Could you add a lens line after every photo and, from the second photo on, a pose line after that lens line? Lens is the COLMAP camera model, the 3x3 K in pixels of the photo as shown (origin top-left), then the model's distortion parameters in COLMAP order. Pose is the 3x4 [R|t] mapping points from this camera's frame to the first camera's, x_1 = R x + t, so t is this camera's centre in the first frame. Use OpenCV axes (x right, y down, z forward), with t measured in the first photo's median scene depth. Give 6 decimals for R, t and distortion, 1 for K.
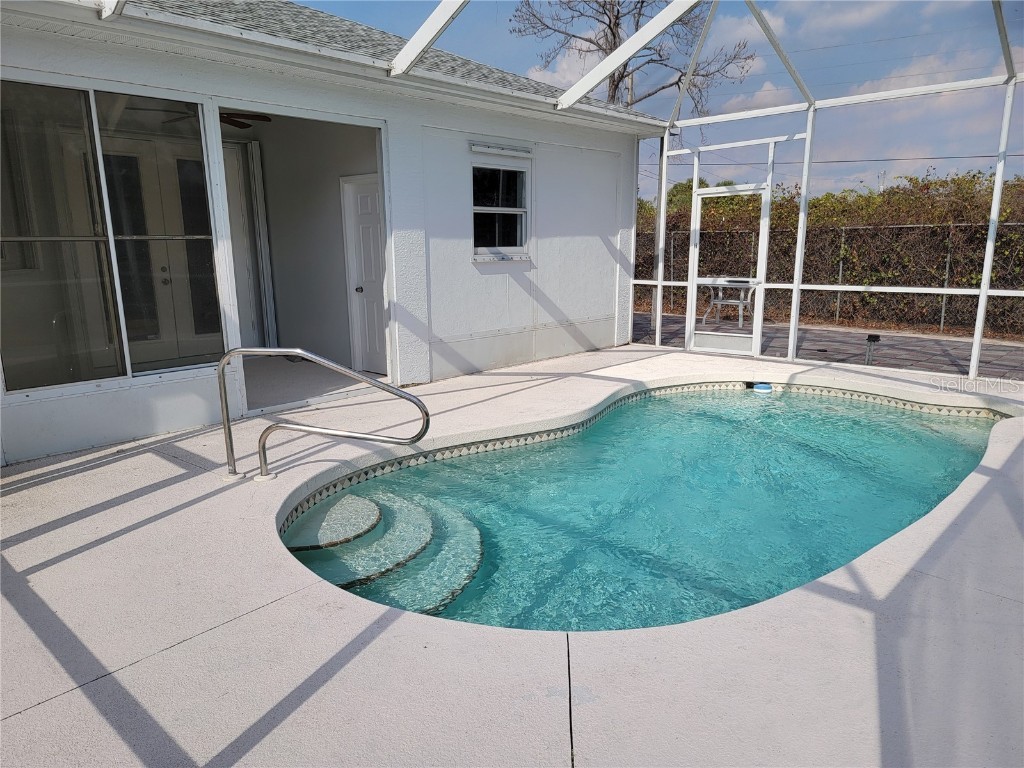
lens RADIAL K [[719.7, 0, 512.0], [0, 719.7, 384.0], [0, 0, 1]] dist [0.001077, 0.000089]
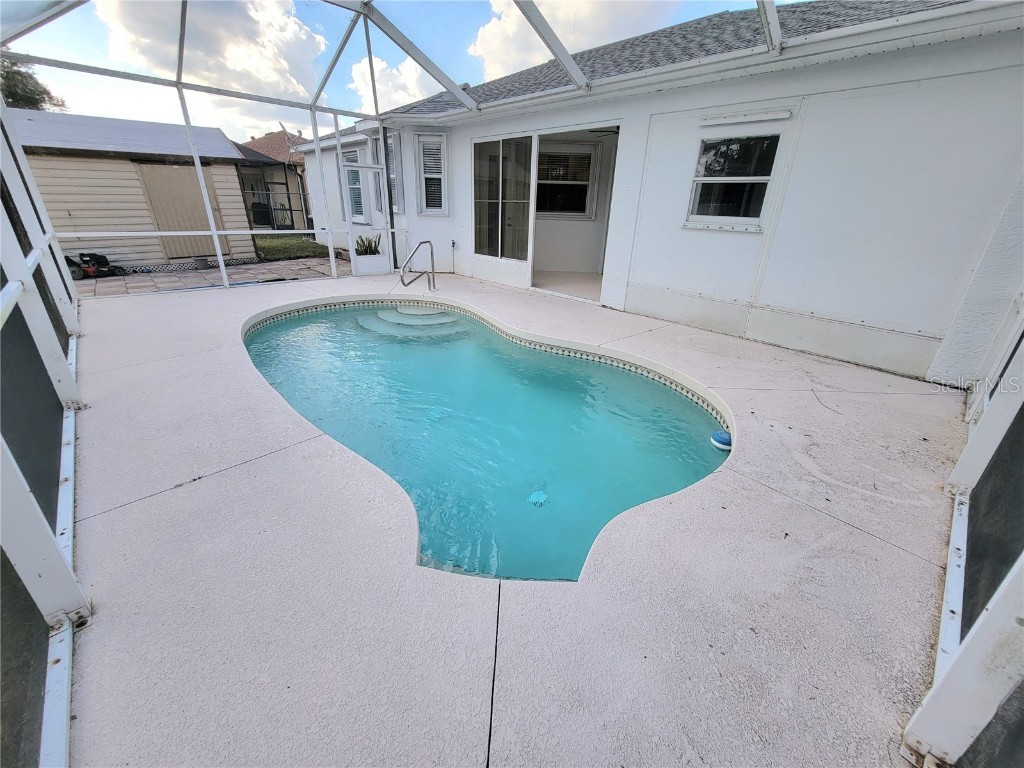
lens RADIAL K [[419.0, 0, 503.0], [0, 419.0, 383.1], [0, 0, 1]] dist [-0.001124, -0.000101]
pose [[-0.074461, 0.406974, -0.910400, 0.739040], [-0.210854, 0.885868, 0.413253, -0.168409], [0.974678, 0.222732, 0.019850, 0.763114]]
